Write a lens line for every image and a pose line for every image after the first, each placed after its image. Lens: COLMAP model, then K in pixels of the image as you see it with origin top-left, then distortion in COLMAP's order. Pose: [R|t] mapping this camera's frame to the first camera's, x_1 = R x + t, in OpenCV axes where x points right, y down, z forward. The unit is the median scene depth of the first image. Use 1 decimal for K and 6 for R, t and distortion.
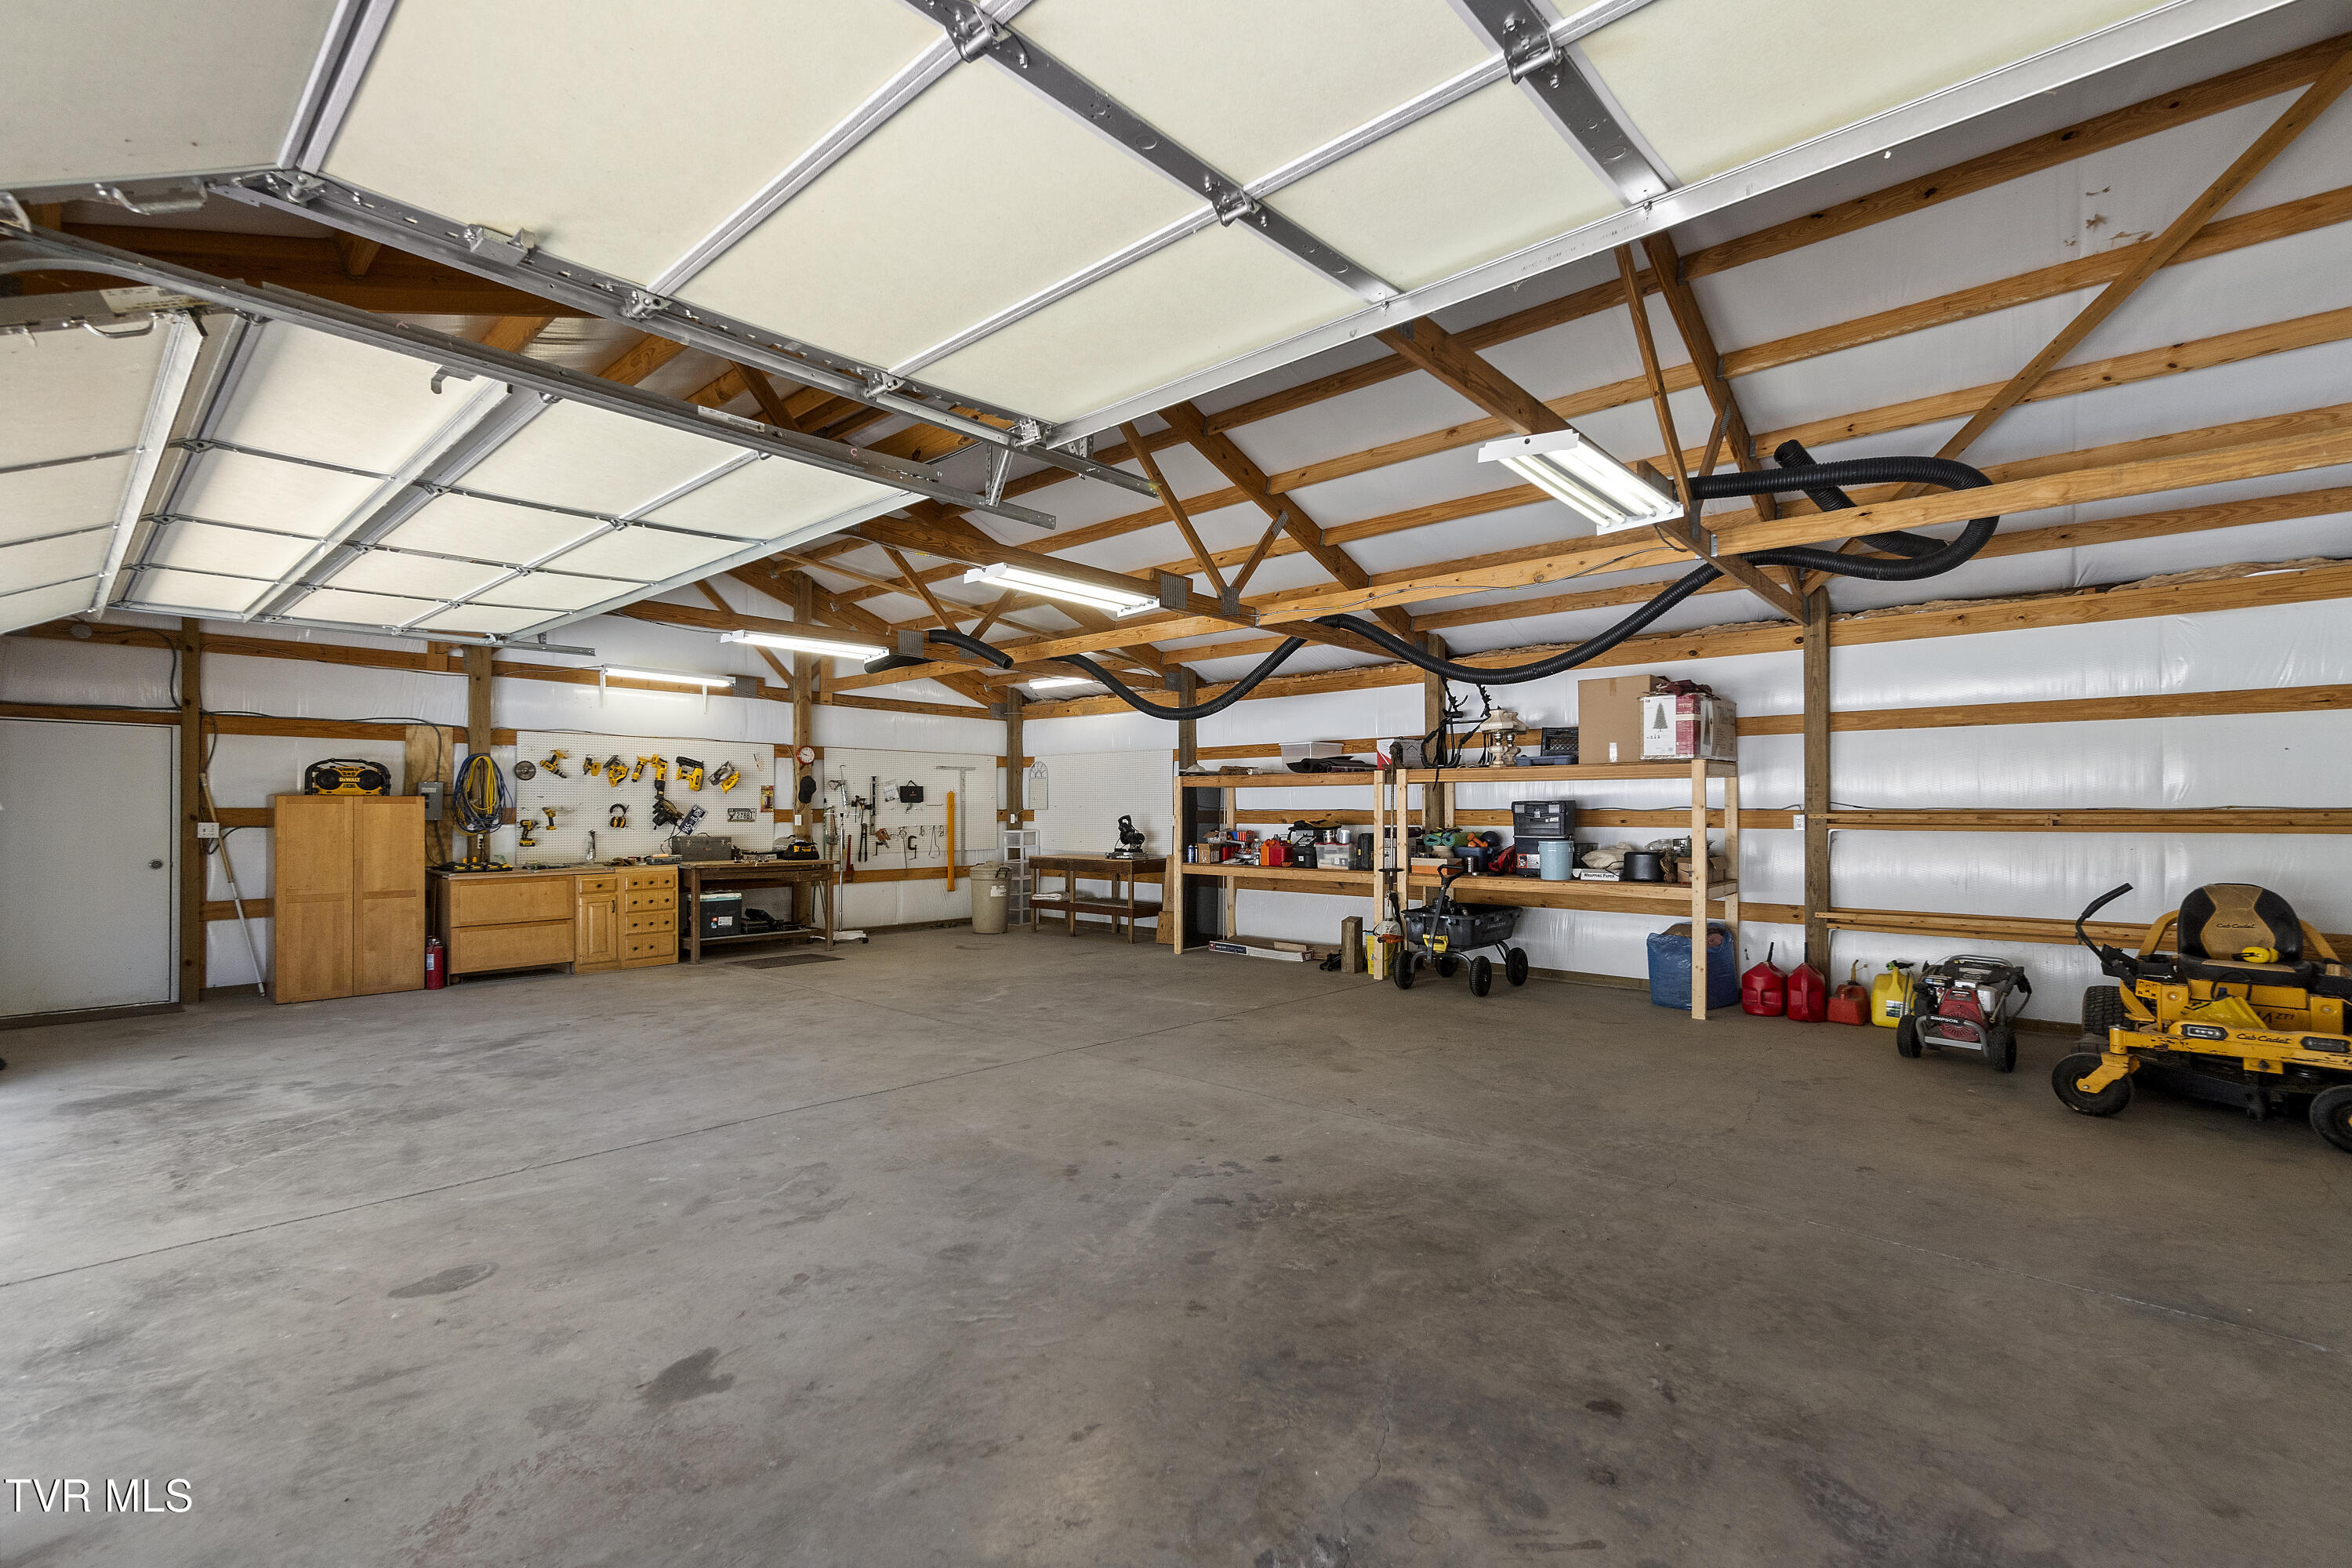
lens RADIAL K [[1027.7, 0, 1175.5], [0, 1027.7, 801.3], [0, 0, 1]] dist [-0.010953, 0.003326]
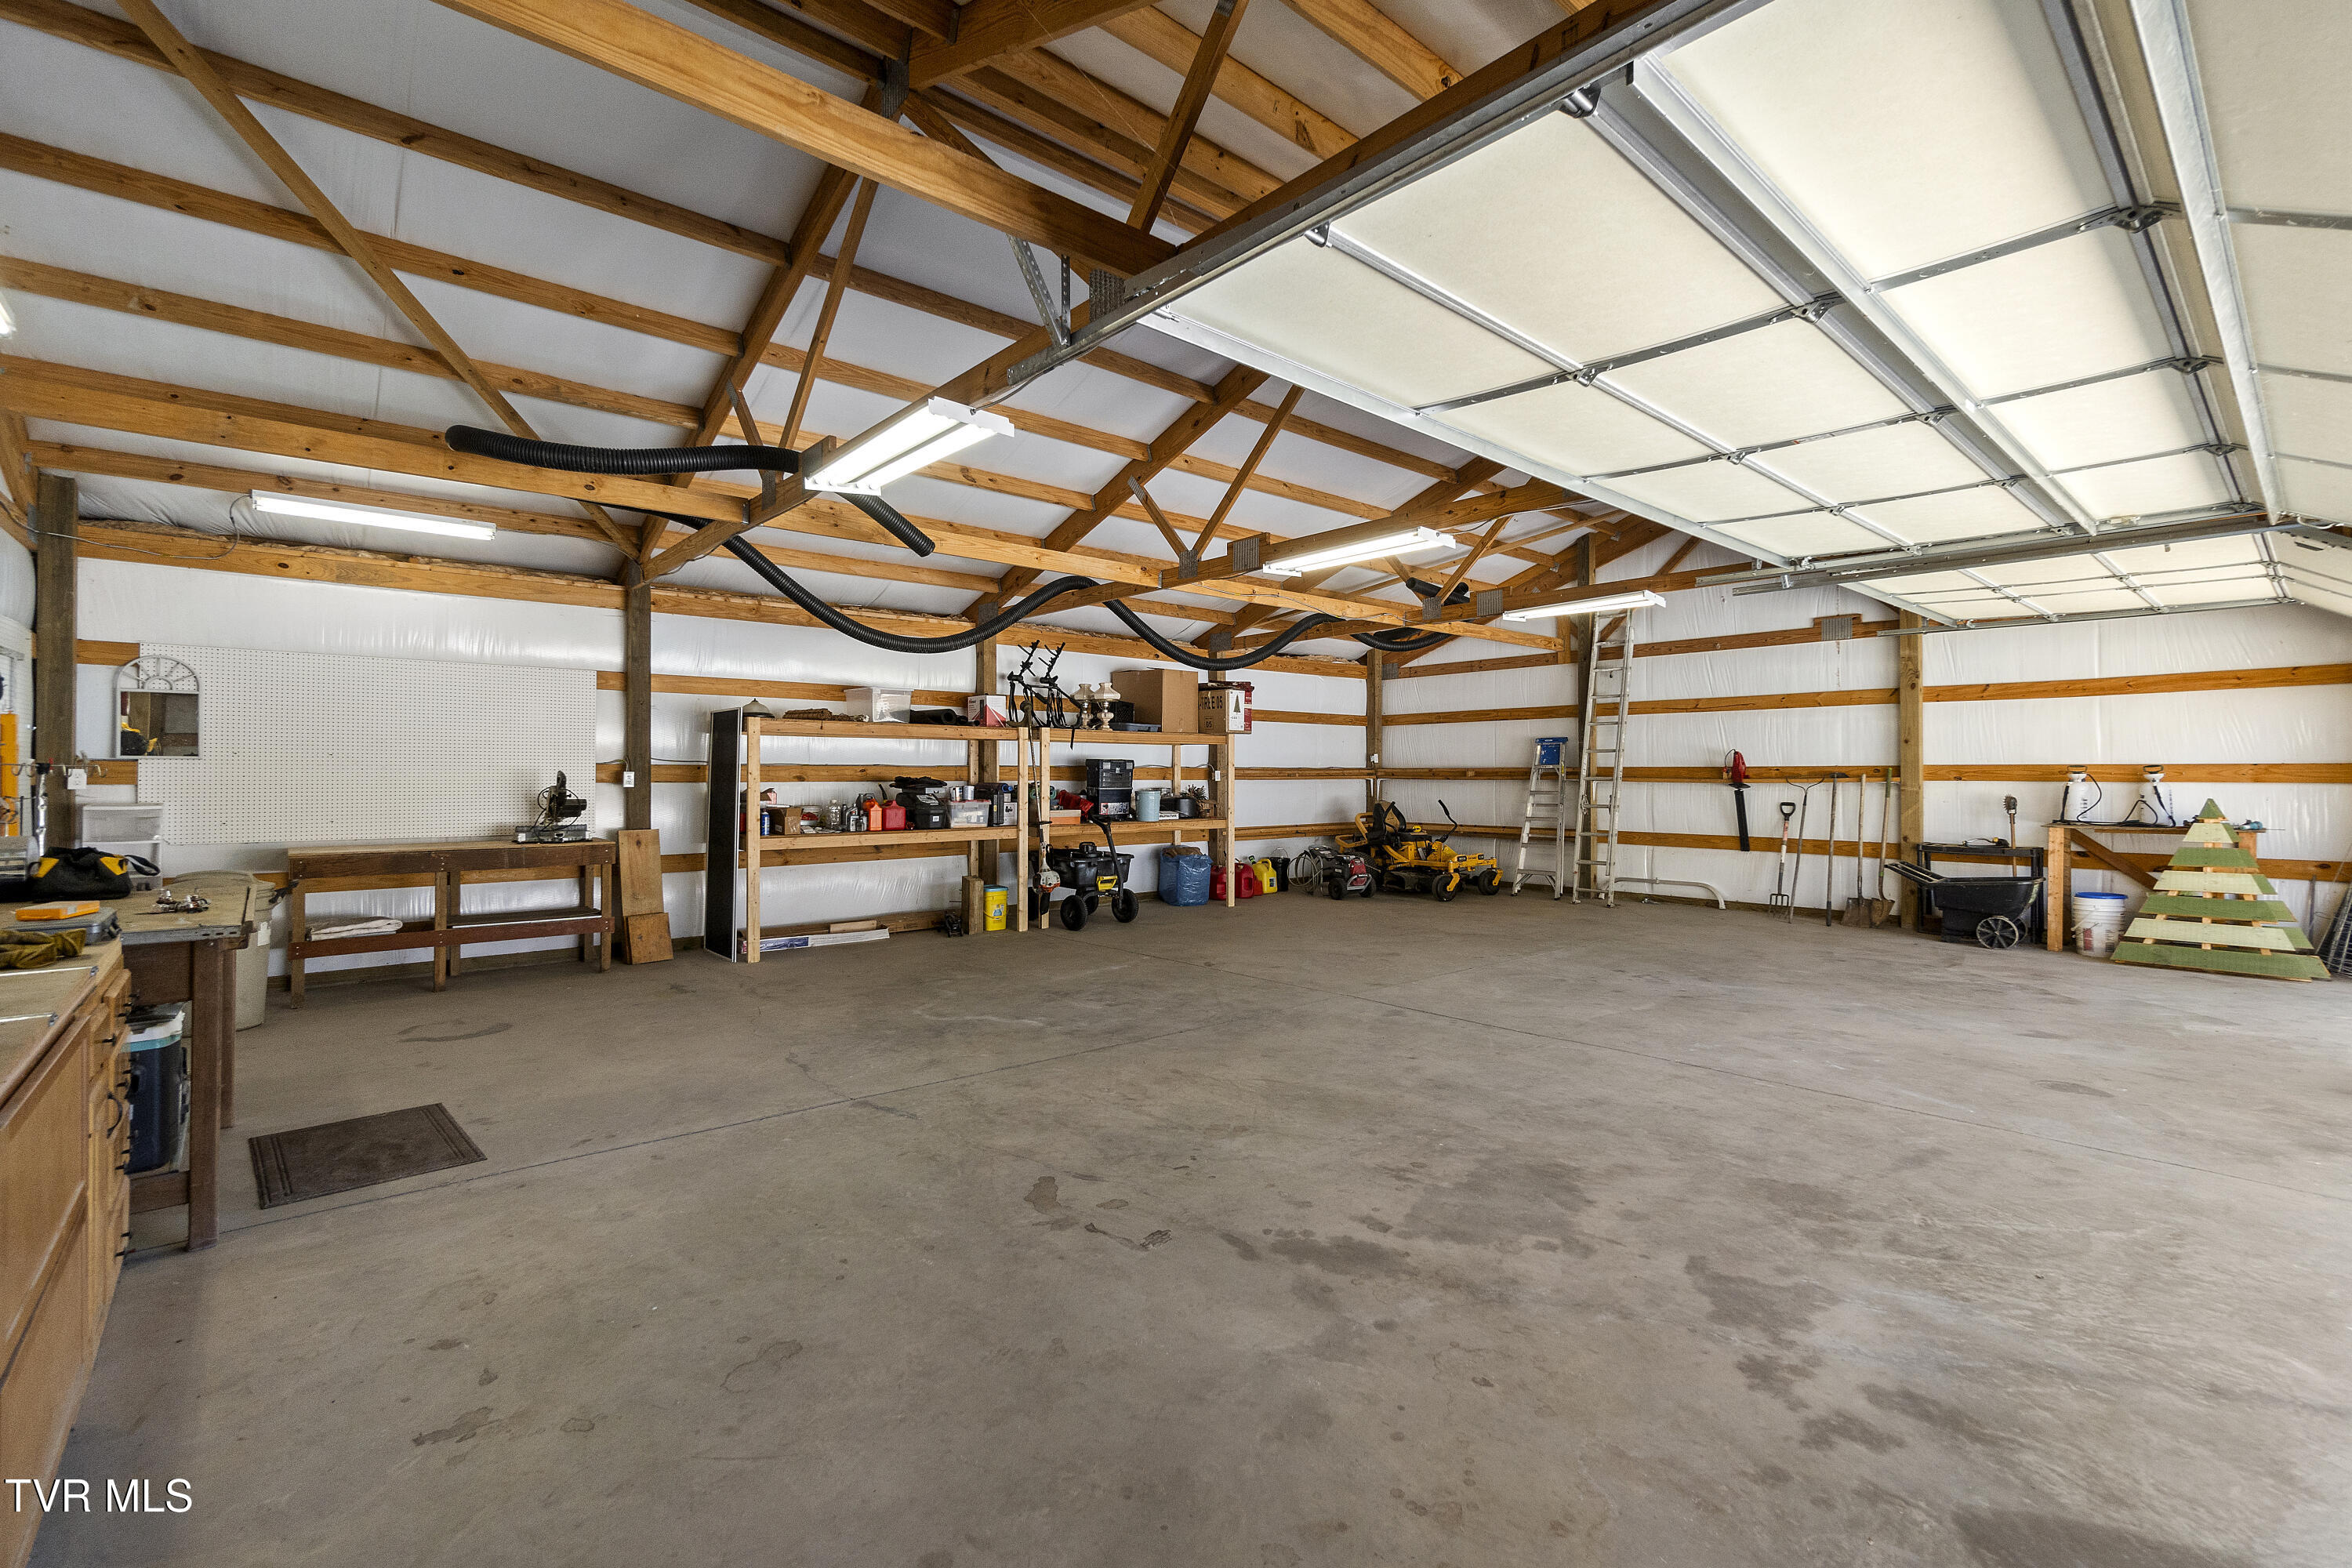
lens RADIAL K [[1027.7, 0, 1171.3], [0, 1027.7, 776.4], [0, 0, 1]] dist [-0.010953, 0.003326]
pose [[0.125391, -0.004273, 0.992098, -1.197187], [-0.010693, 0.999927, 0.005658, 0.016851], [-0.992050, -0.011318, 0.125336, 1.083445]]
